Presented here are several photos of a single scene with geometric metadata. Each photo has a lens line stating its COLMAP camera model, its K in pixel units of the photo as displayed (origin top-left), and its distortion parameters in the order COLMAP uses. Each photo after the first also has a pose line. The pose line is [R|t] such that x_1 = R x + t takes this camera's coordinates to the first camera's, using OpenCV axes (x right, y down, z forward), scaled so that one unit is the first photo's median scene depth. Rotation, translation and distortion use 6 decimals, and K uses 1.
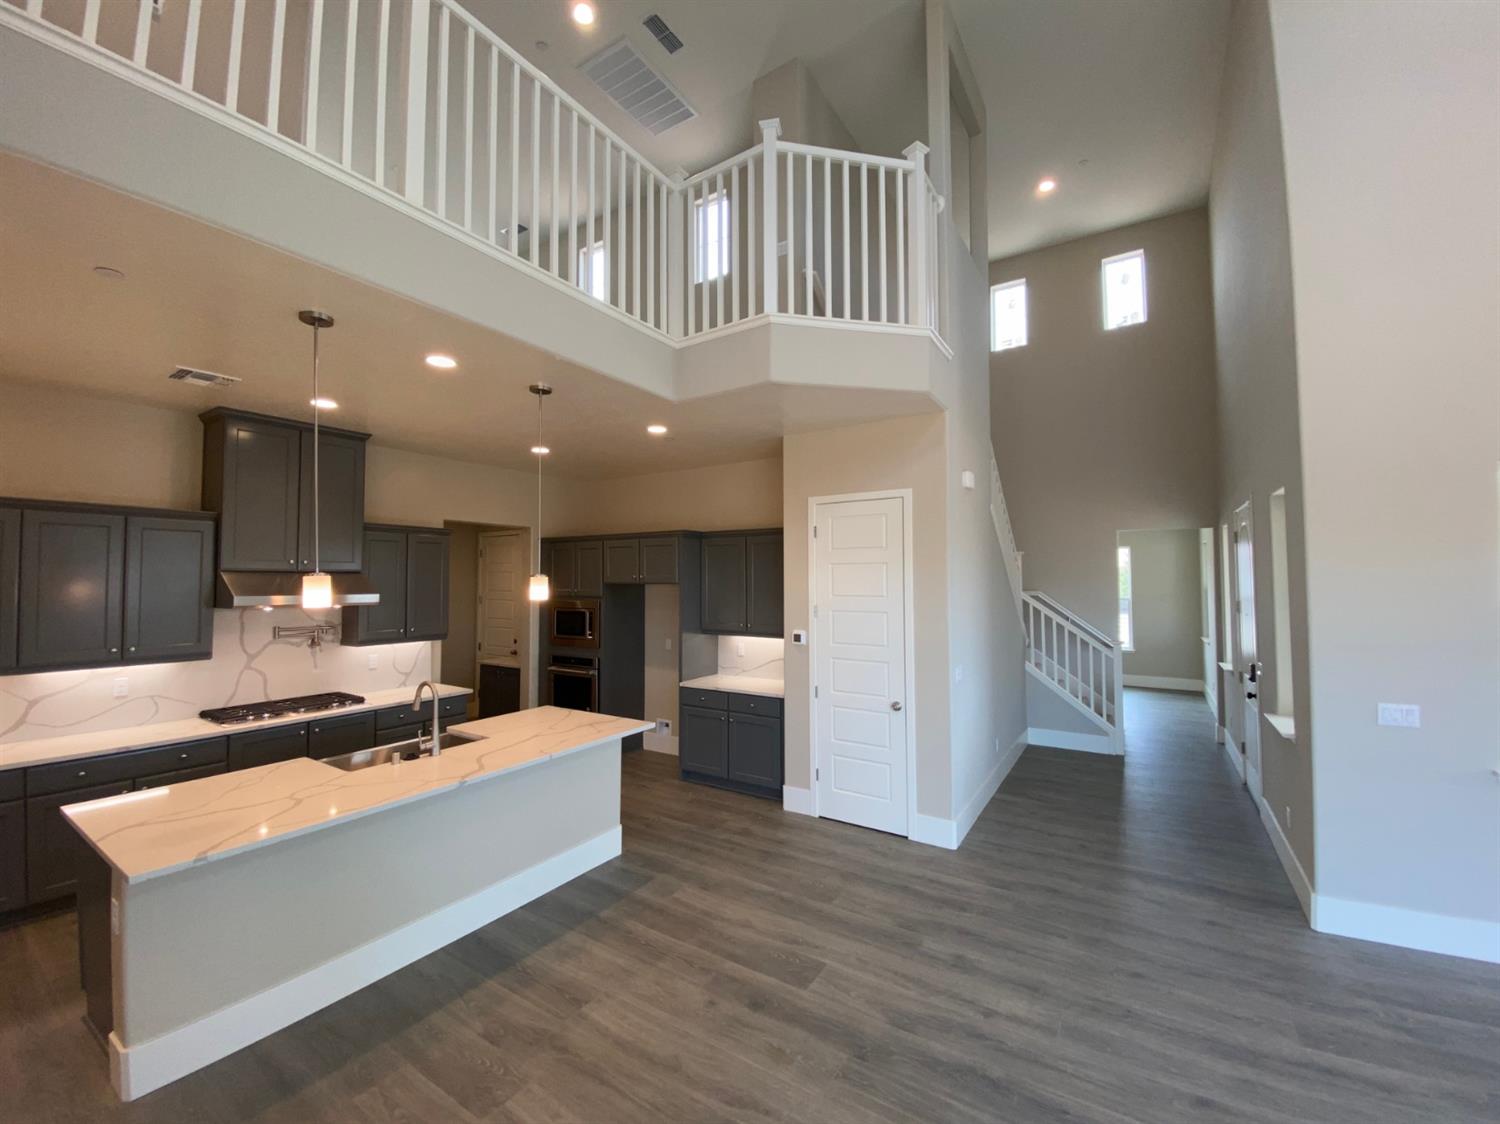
lens RADIAL K [[613.6, 0, 749.8], [0, 613.6, 555.9], [0, 0, 1]] dist [0.001008, -0.011265]
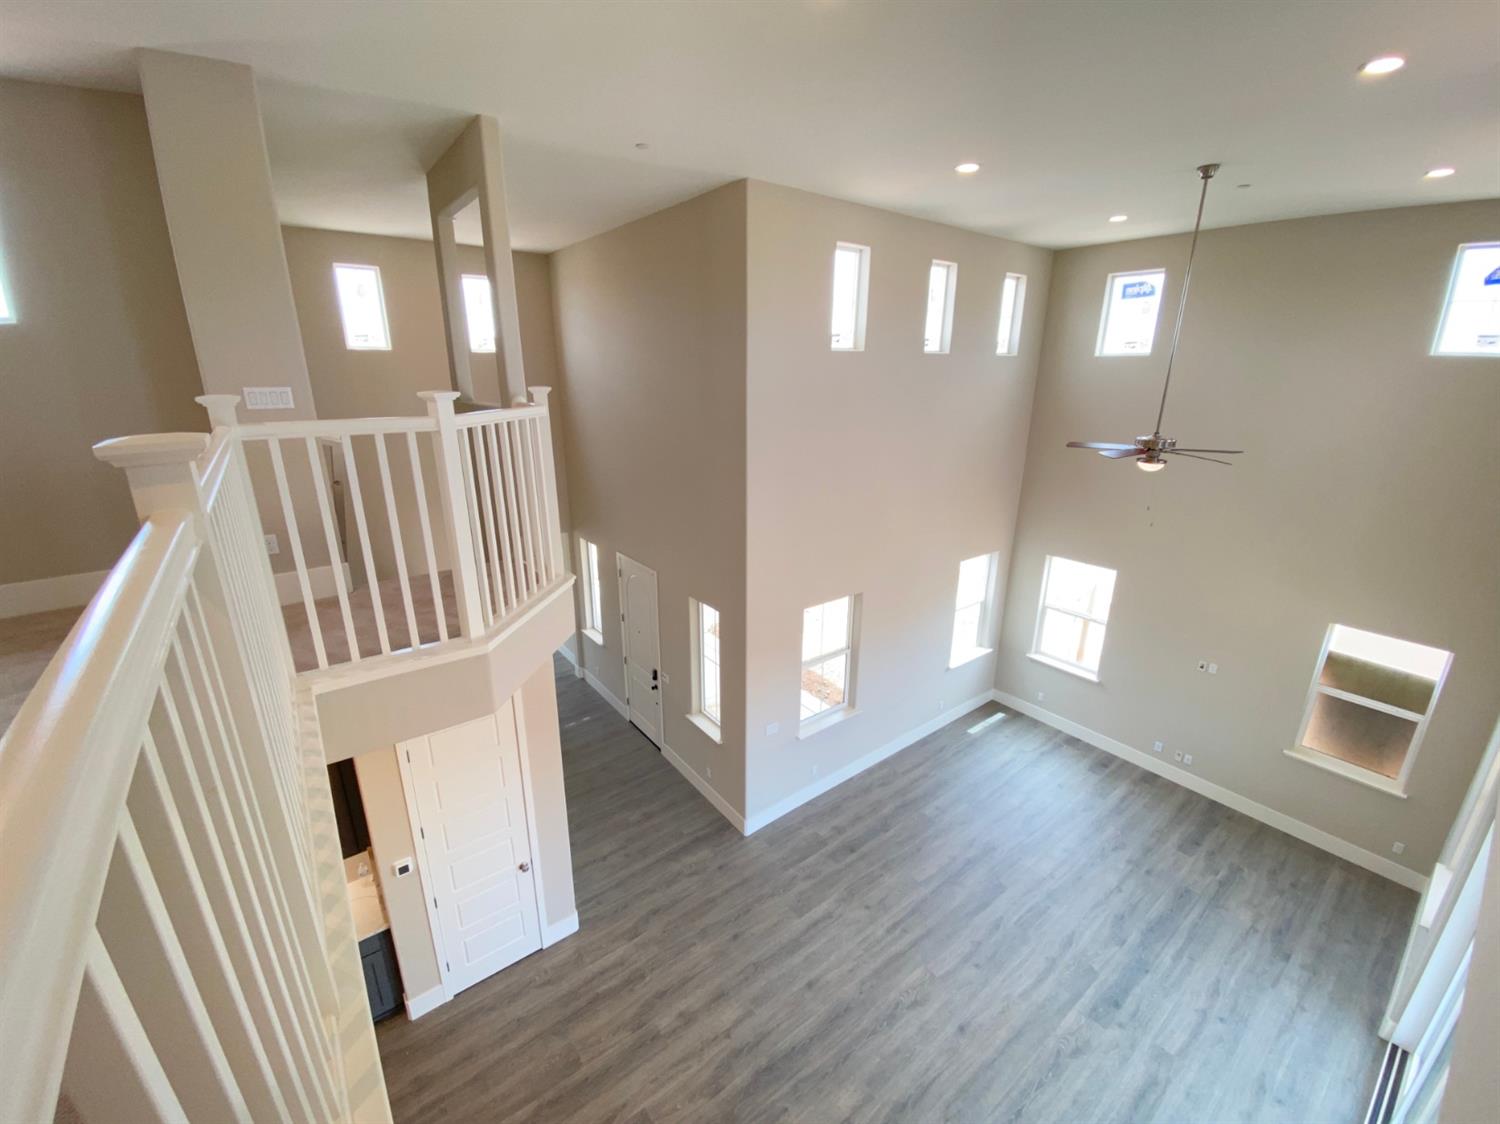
lens RADIAL K [[613.6, 0, 749.8], [0, 613.6, 555.9], [0, 0, 1]] dist [0.001008, -0.011265]
pose [[0.334381, -0.275209, 0.901360, -0.577473], [-0.043816, 0.950839, 0.306571, -0.799835], [-0.941419, -0.142006, 0.305884, 0.432664]]
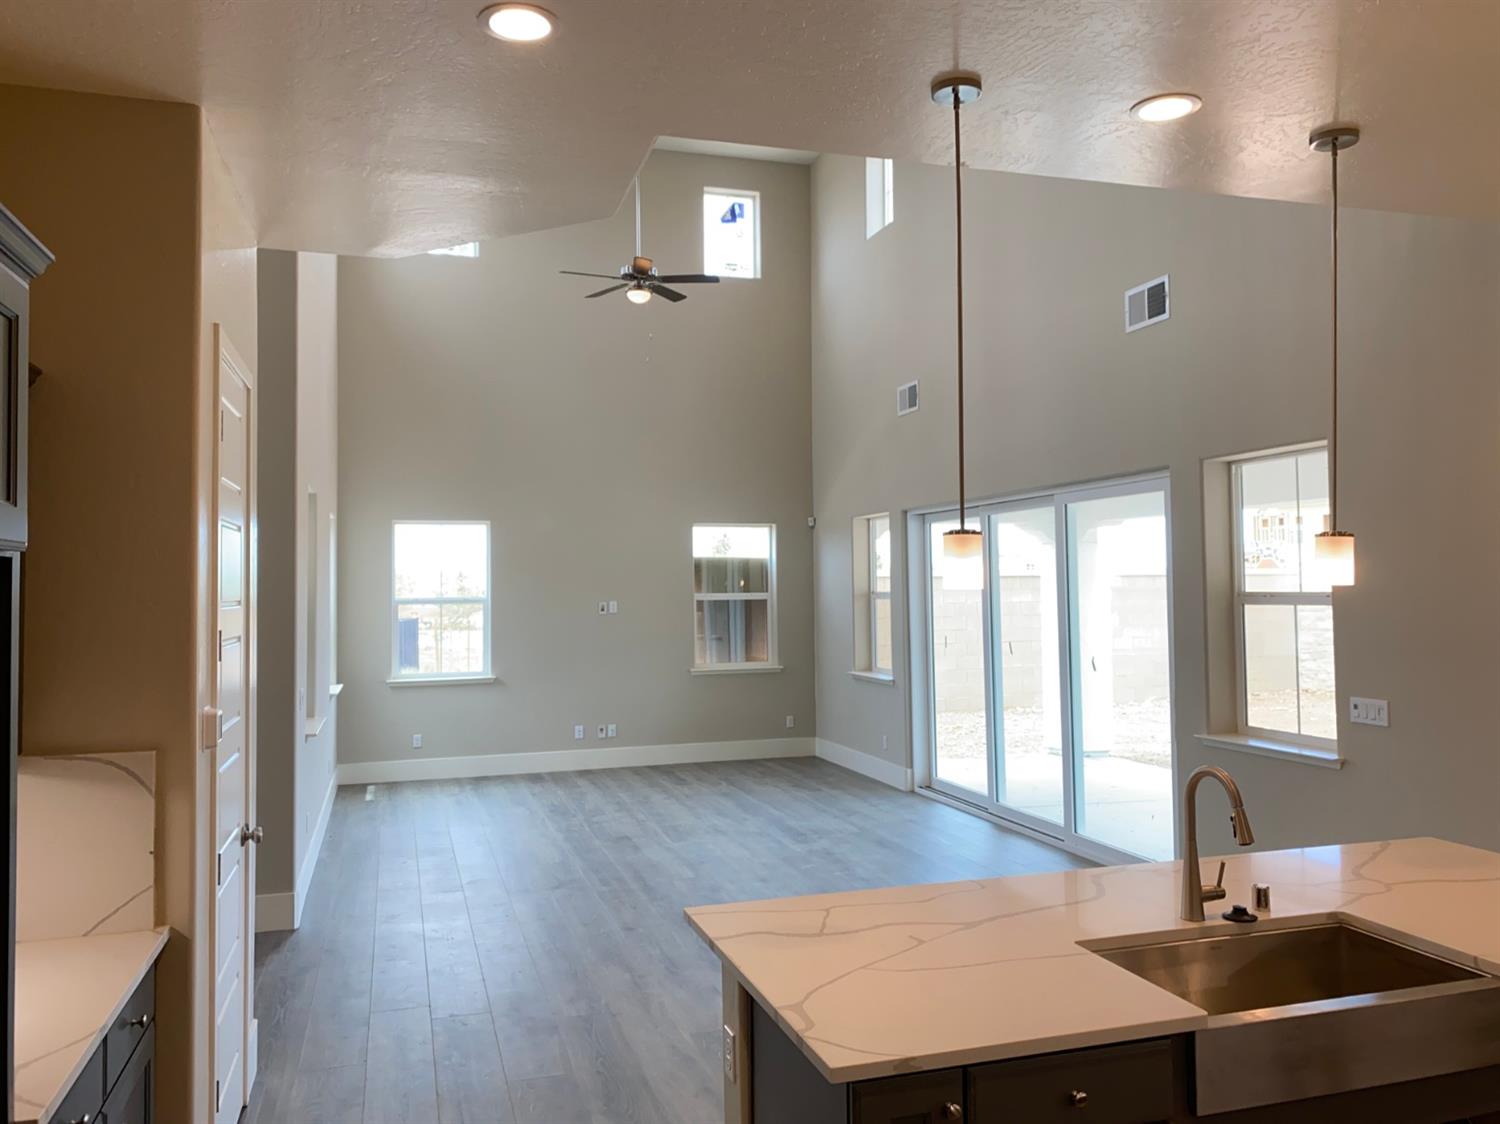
lens RADIAL K [[1141.9, 0, 750.0], [0, 1141.9, 562.0], [0, 0, 1]] dist [0.005846, -0.001479]
pose [[-0.767392, 0.028305, 0.640553, -0.760351], [-0.007846, 0.998536, -0.053524, 0.097540], [-0.641130, -0.046099, -0.766046, 1.761045]]
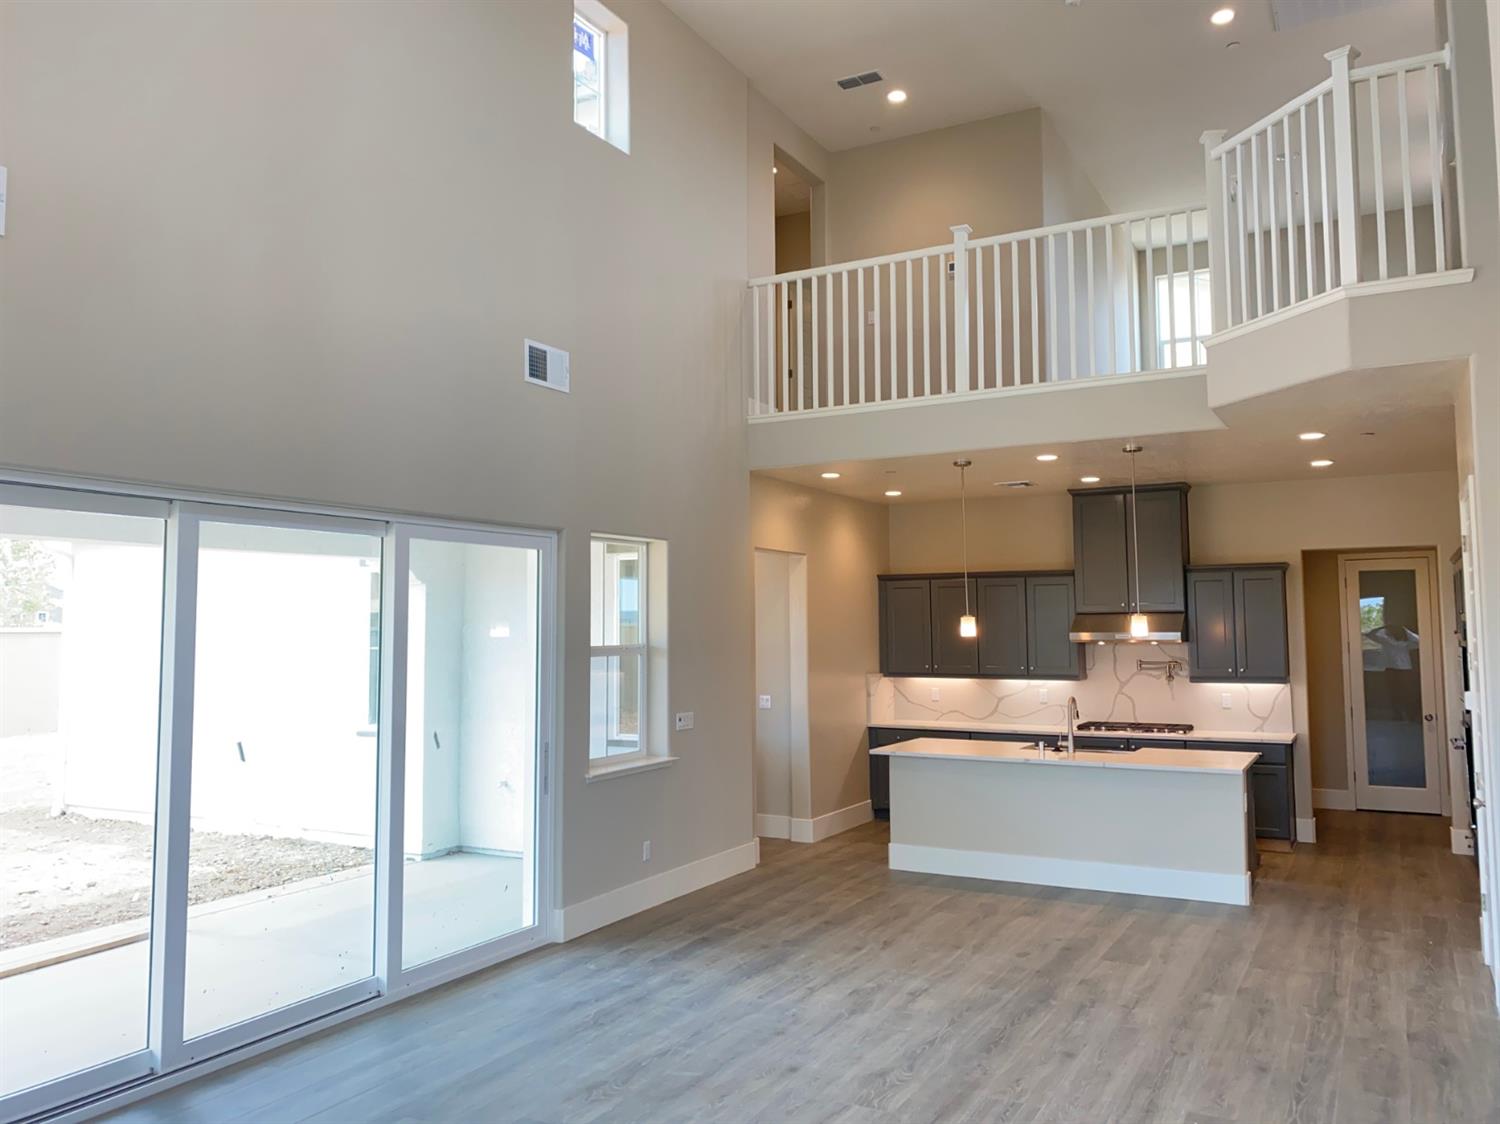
lens RADIAL K [[1141.9, 0, 750.0], [0, 1141.9, 562.0], [0, 0, 1]] dist [0.005846, -0.001479]
pose [[0.068279, -0.056879, -0.996044, 1.780689], [0.044005, 0.997574, -0.053950, 0.018648], [0.996695, -0.040147, 0.070616, 0.147583]]
